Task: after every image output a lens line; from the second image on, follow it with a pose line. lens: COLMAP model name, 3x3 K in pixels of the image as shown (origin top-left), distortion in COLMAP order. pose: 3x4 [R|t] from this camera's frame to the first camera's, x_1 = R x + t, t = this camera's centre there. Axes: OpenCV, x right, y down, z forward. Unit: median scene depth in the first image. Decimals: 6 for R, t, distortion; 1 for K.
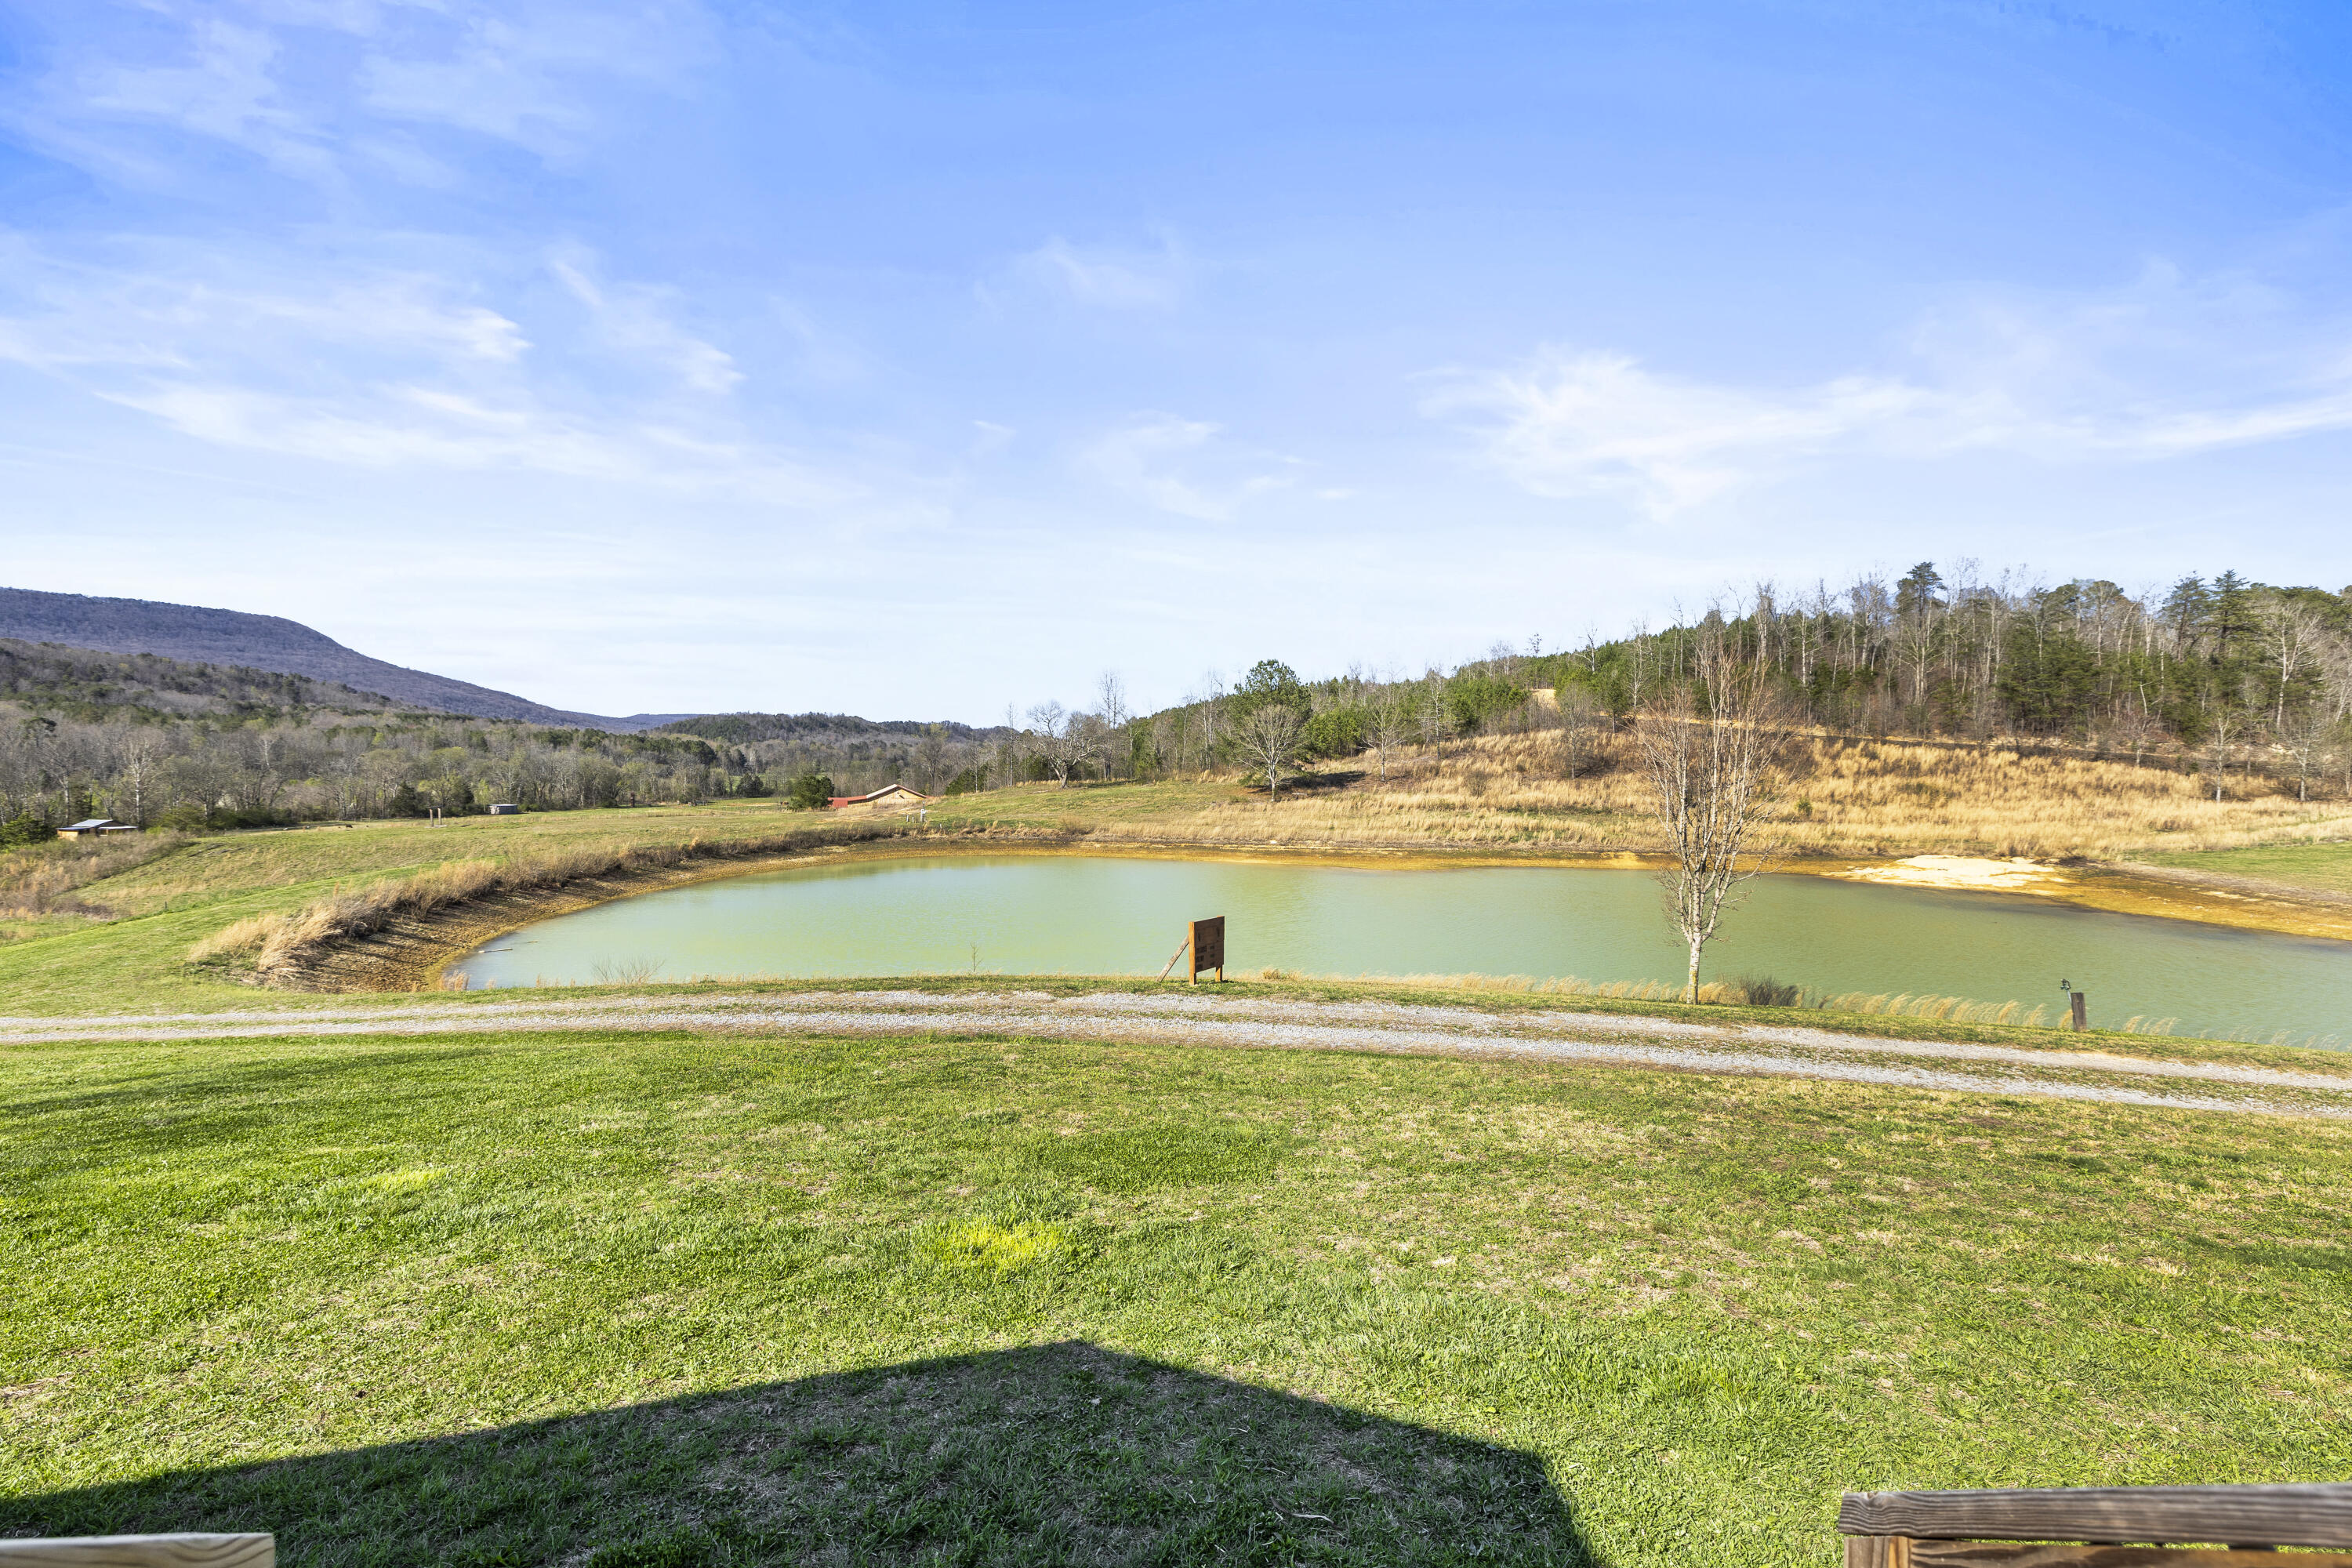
lens RADIAL K [[1066.9, 0, 1172.7], [0, 1066.9, 776.3], [0, 0, 1]] dist [-0.003402, 0.000650]
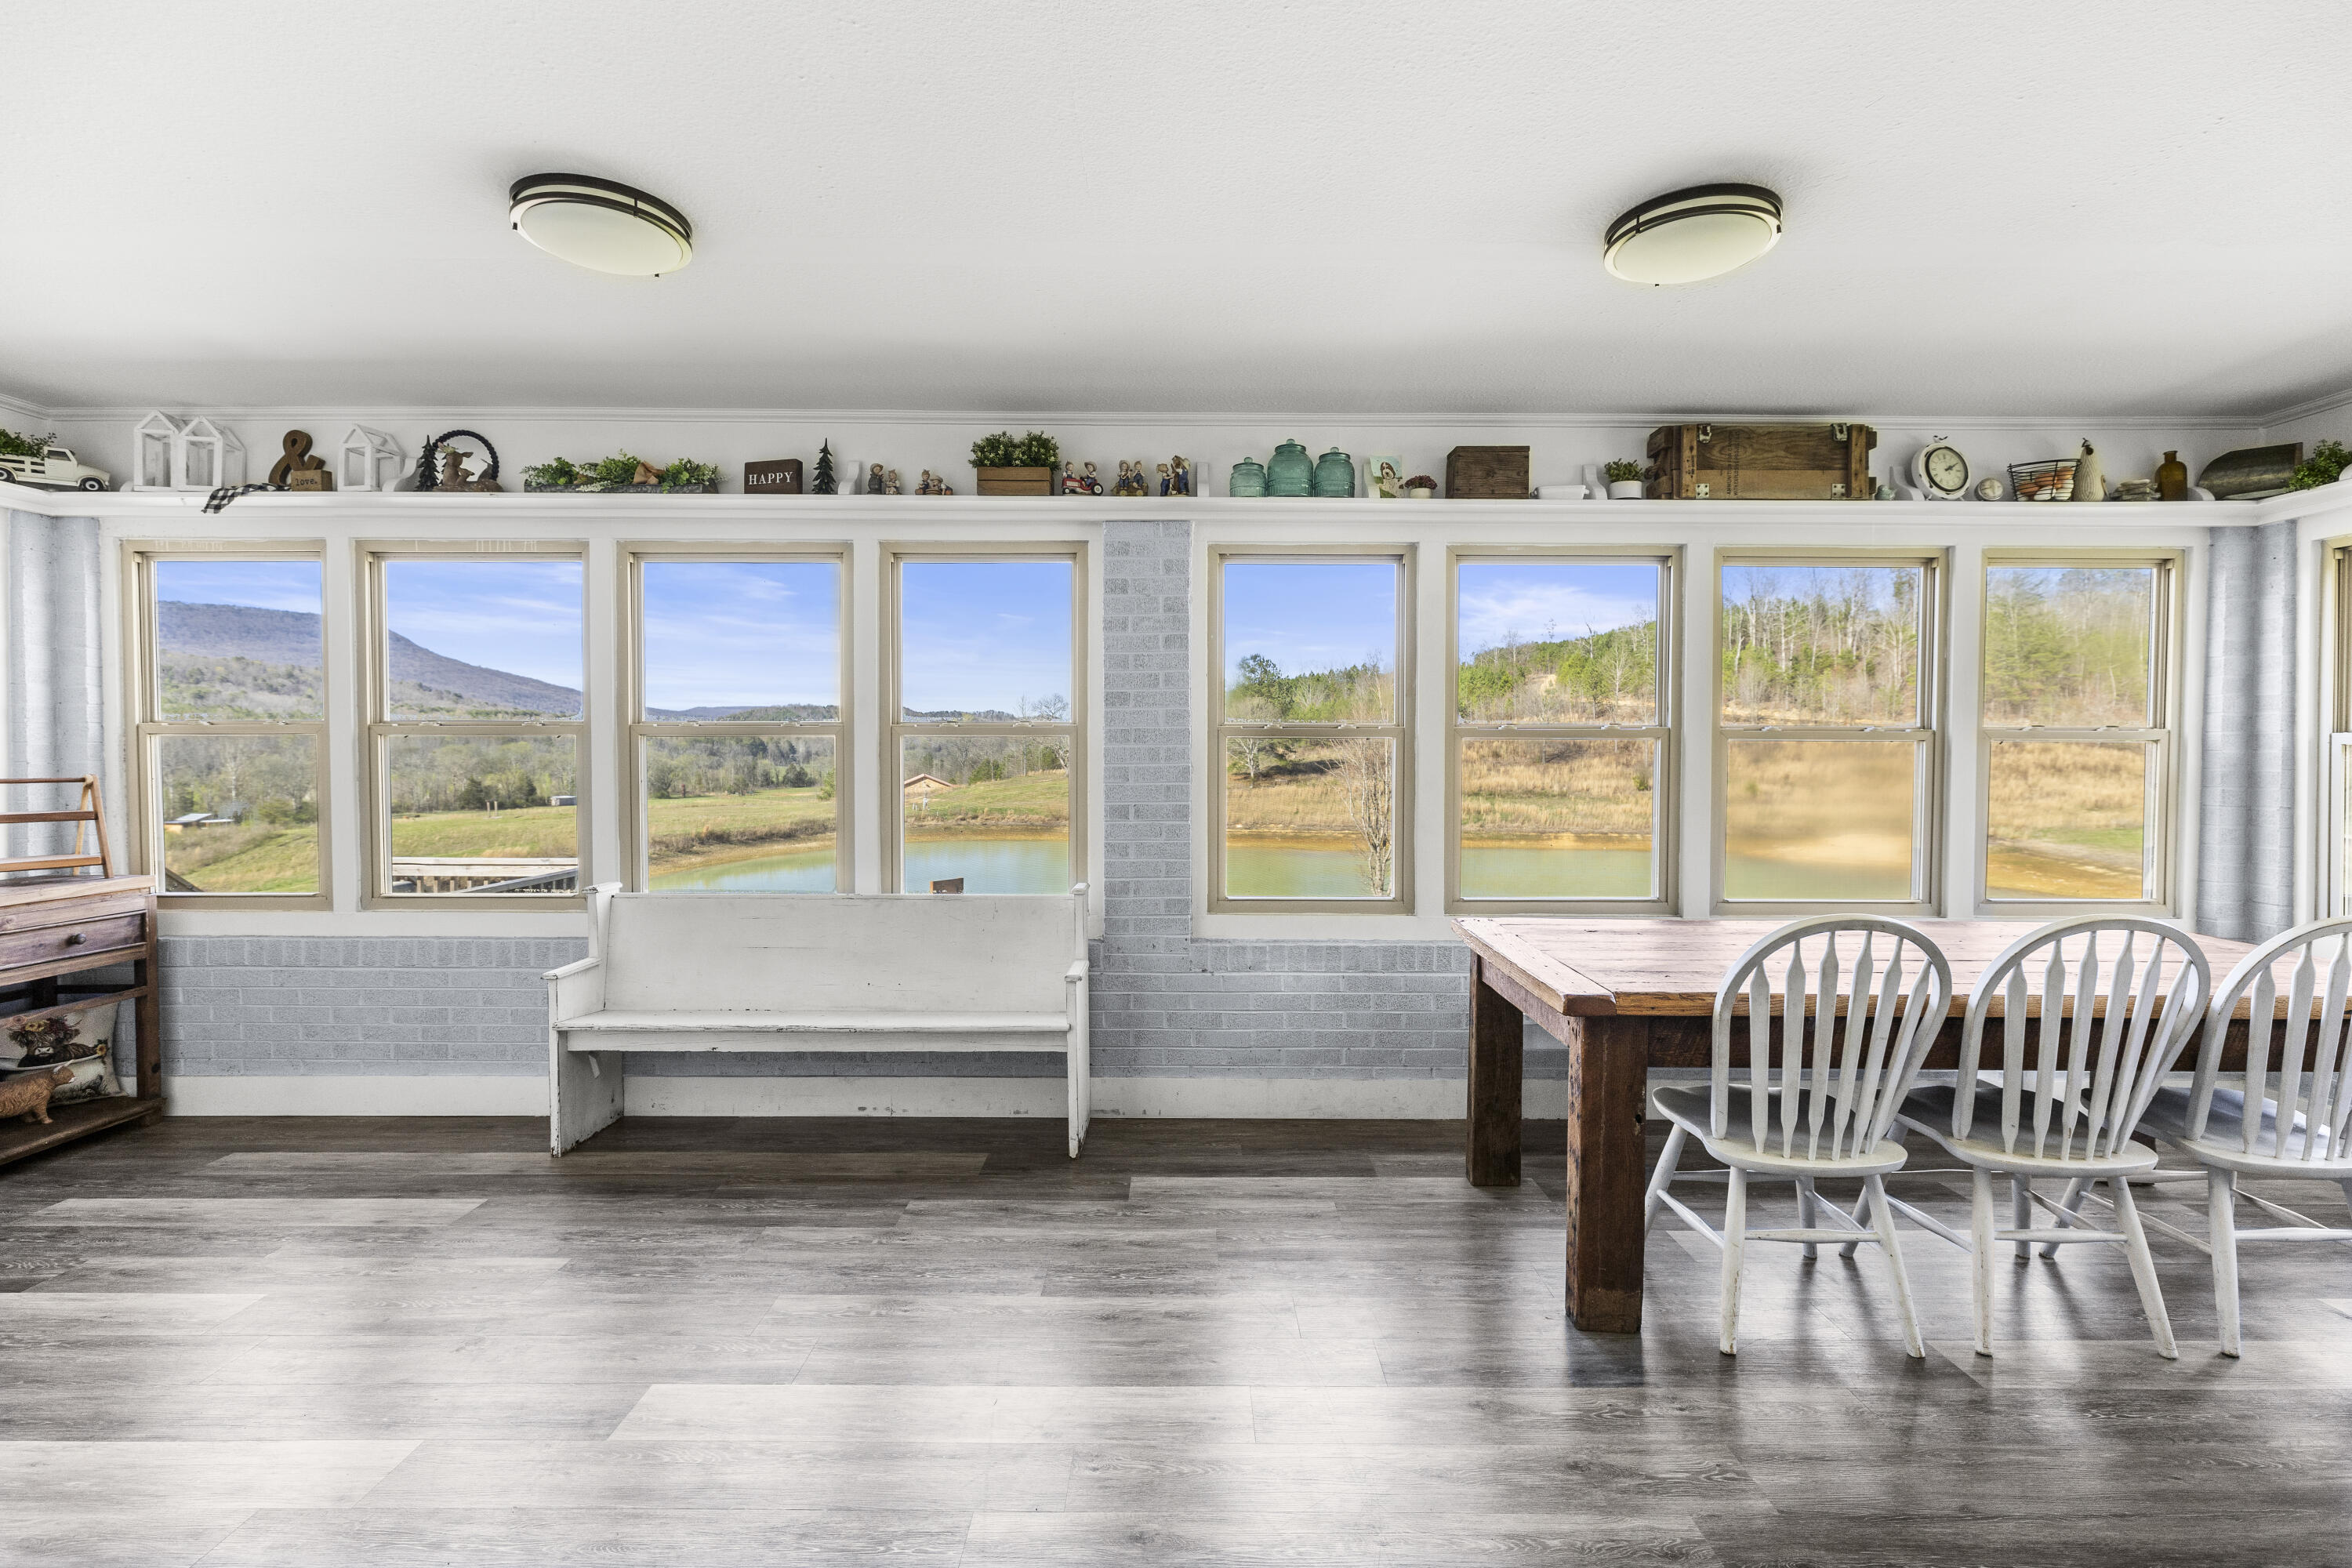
lens RADIAL K [[1073.0, 0, 1182.5], [0, 1073.0, 770.9], [0, 0, 1]] dist [-0.002588, -0.000599]
pose [[0.998856, -0.009620, -0.046832, 0.071956], [0.010029, 0.999913, 0.008523, -0.003574], [0.046746, -0.008983, 0.998866, -0.072186]]
